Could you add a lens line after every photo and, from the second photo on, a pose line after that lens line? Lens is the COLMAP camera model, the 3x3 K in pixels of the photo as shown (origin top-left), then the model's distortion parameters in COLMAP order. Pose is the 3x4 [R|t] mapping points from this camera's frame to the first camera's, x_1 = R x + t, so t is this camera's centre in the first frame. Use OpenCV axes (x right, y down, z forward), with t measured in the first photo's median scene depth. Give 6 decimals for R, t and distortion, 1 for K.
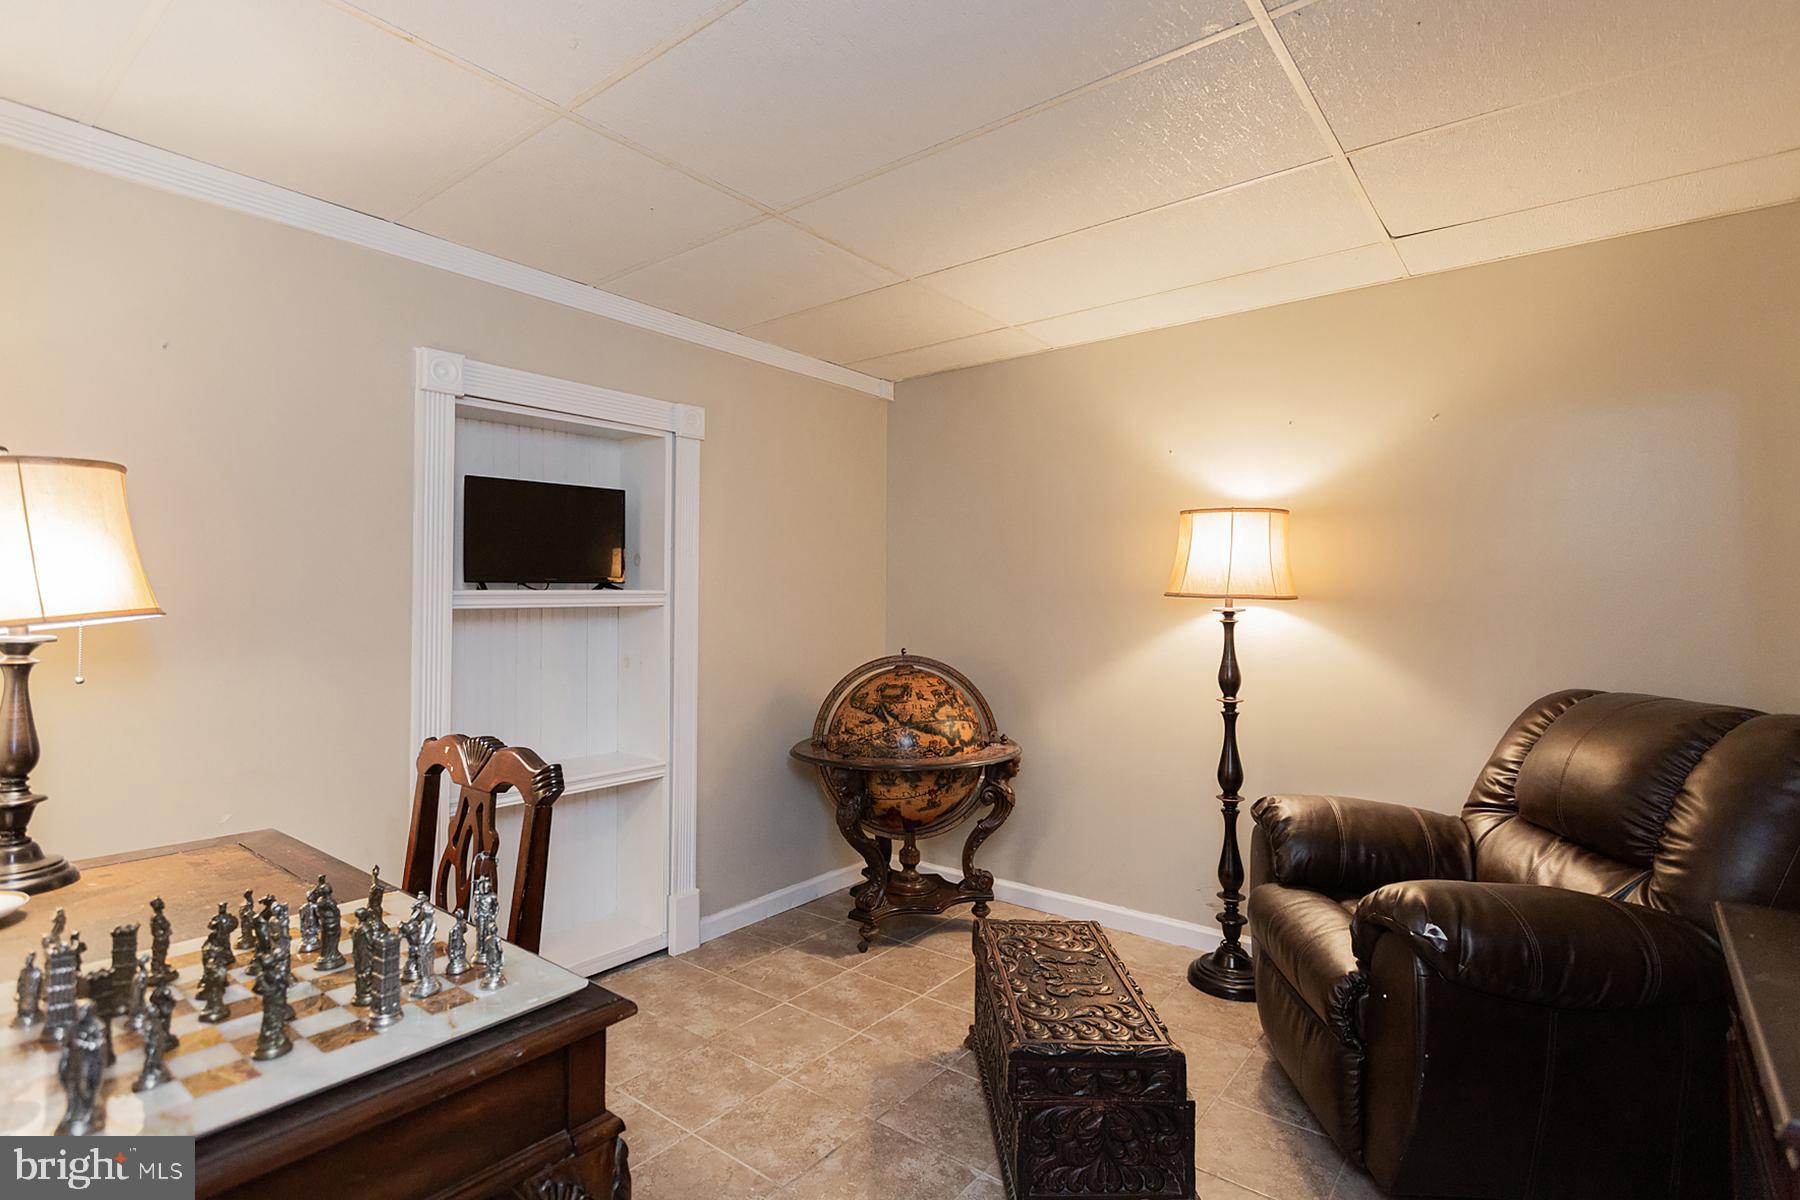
lens RADIAL K [[878.2, 0, 884.3], [0, 878.2, 588.3], [0, 0, 1]] dist [0.001616, -0.001174]
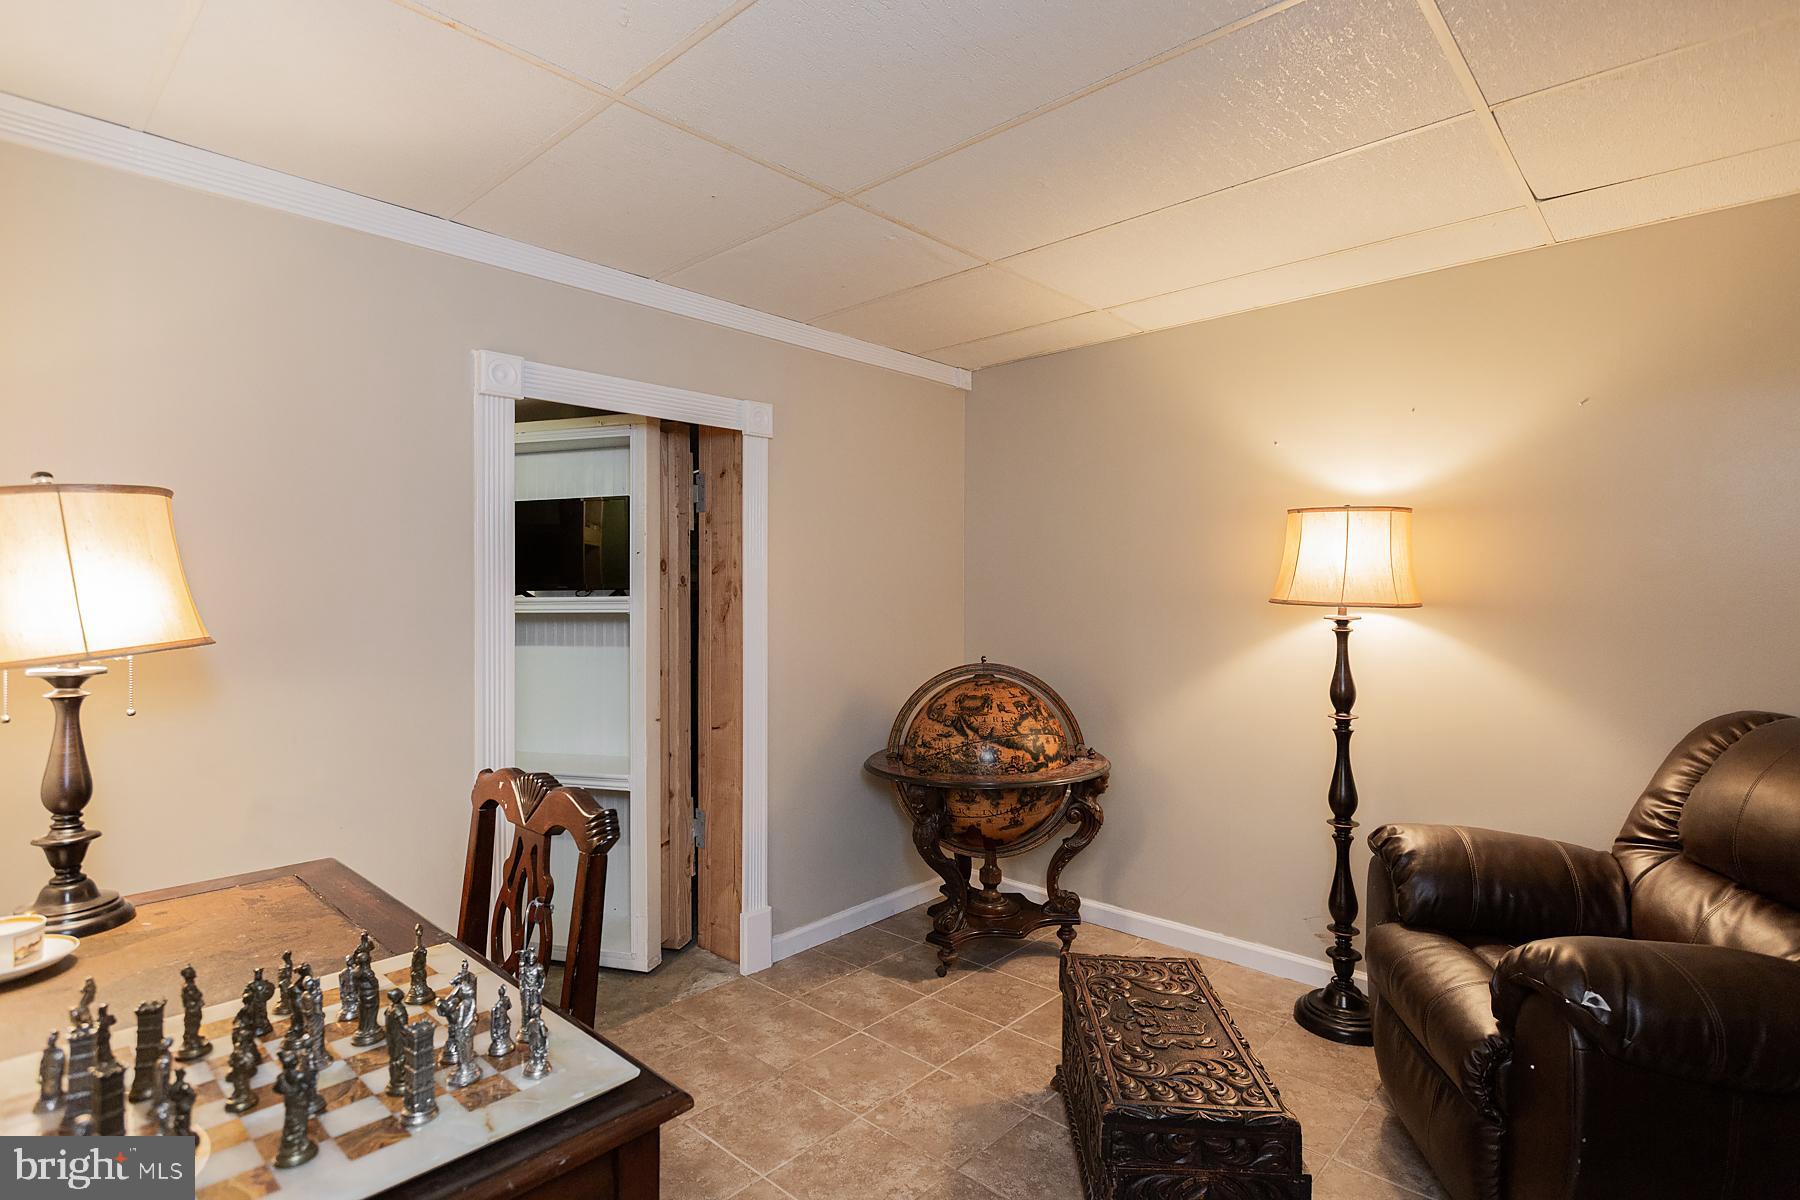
lens RADIAL K [[901.9, 0, 898.5], [0, 901.9, 596.2], [0, 0, 1]] dist [0.000423, -0.000677]
pose [[0.997596, -0.003725, -0.069200, -0.001948], [0.005195, 0.999765, 0.021067, -0.018991], [0.069105, -0.021376, 0.997380, 0.034047]]
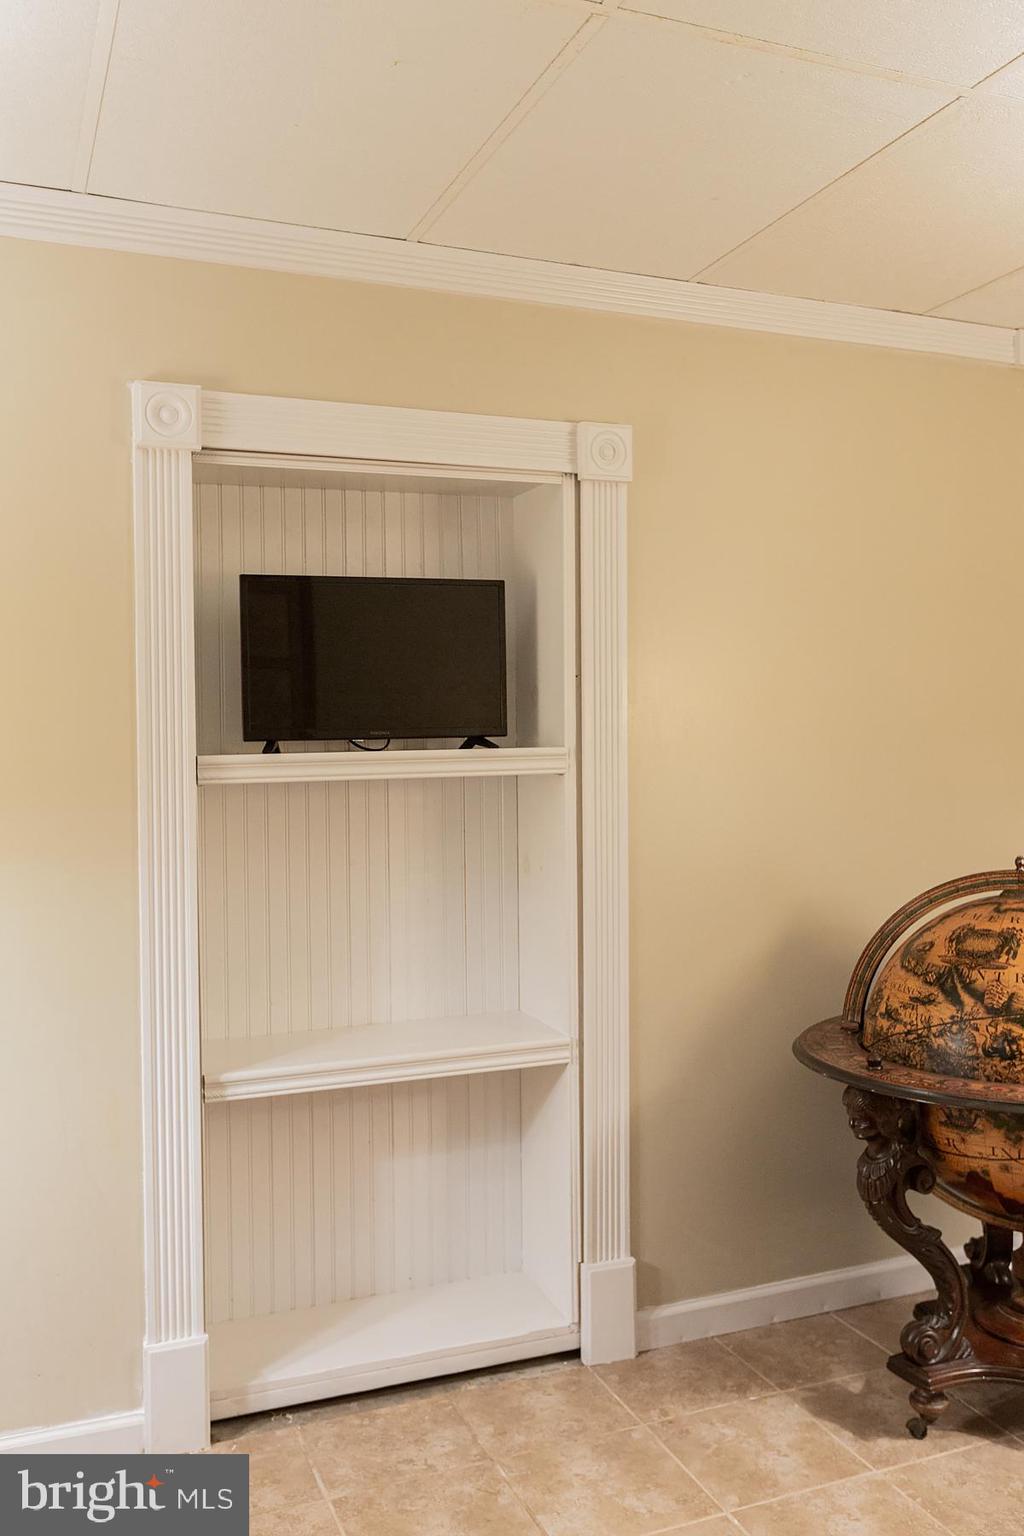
lens RADIAL K [[1297.1, 0, 512.8], [0, 1297.1, 784.4], [0, 0, 1]] dist [0.005175, -0.000354]
pose [[0.874312, 0.003107, -0.485354, 0.145846], [0.018442, 0.999045, 0.039616, -0.009031], [0.485014, -0.043588, 0.873420, 0.237740]]
